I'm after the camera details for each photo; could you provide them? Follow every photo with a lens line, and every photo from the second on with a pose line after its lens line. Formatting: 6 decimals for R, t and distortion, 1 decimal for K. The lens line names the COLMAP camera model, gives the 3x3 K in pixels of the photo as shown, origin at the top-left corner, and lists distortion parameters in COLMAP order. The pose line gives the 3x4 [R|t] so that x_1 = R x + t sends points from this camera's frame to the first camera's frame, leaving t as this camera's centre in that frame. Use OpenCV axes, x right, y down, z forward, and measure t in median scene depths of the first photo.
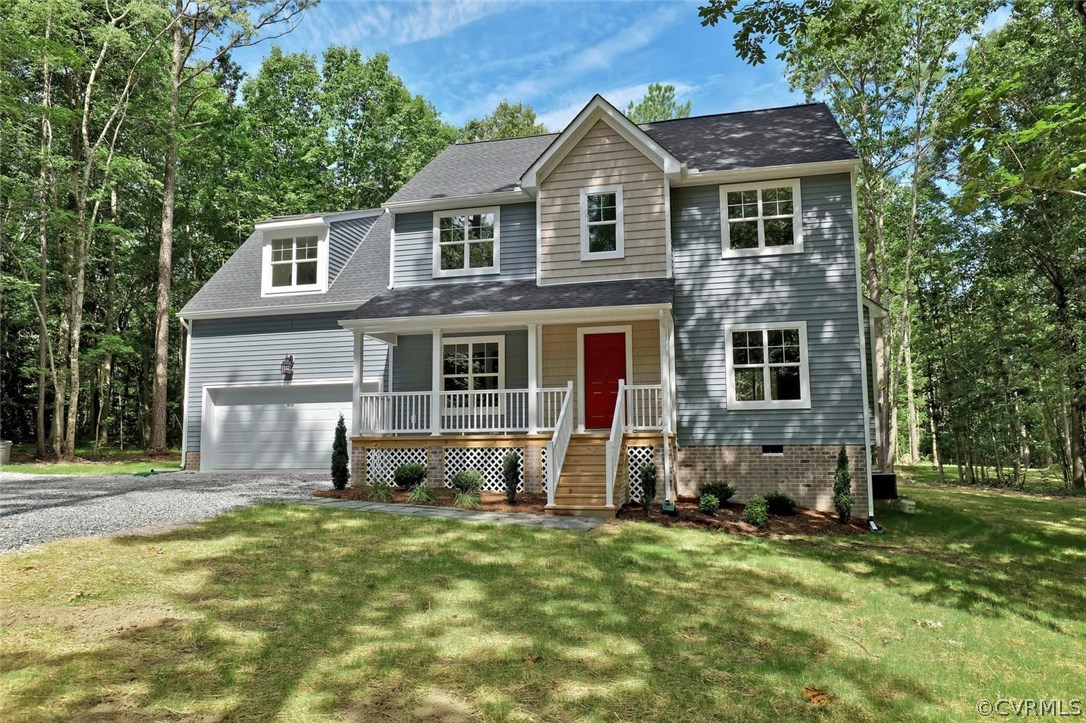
lens RADIAL K [[660.1, 0, 566.1], [0, 660.1, 364.5], [0, 0, 1]] dist [0.002592, 0.000669]
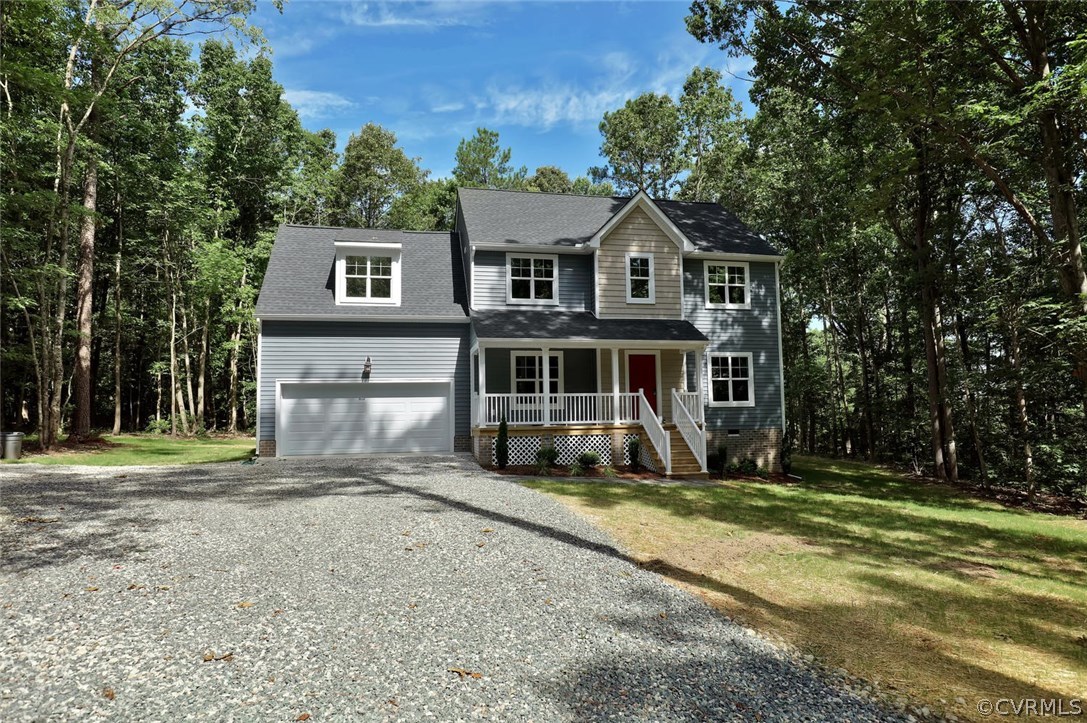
lens RADIAL K [[561.8, 0, 547.2], [0, 561.8, 359.3], [0, 0, 1]] dist [-0.003606, -0.000114]
pose [[0.914207, 0.034577, 0.403770, -0.624442], [-0.042019, 0.999071, 0.009582, -0.038956], [-0.403063, -0.025726, 0.914811, -0.054168]]
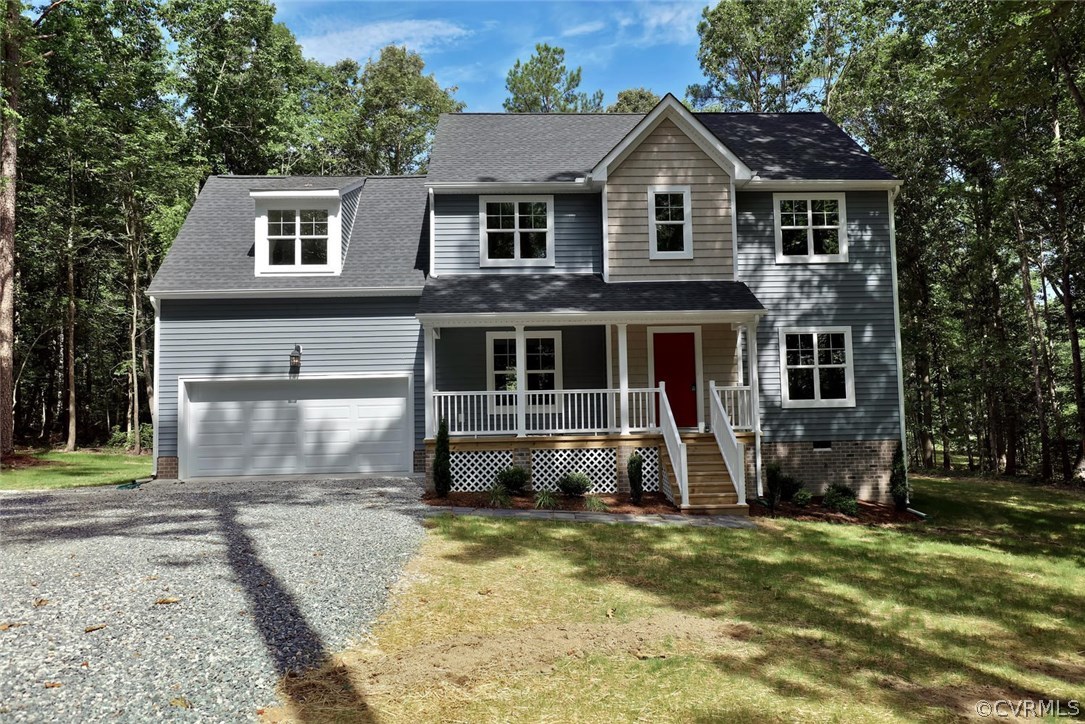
lens RADIAL K [[723.8, 0, 574.9], [0, 723.8, 357.8], [0, 0, 1]] dist [0.013556, -0.002707]
pose [[0.964671, 0.013088, 0.263132, -0.371440], [-0.019592, 0.999564, 0.022107, -0.030216], [-0.262728, -0.026481, 0.964507, -0.030594]]
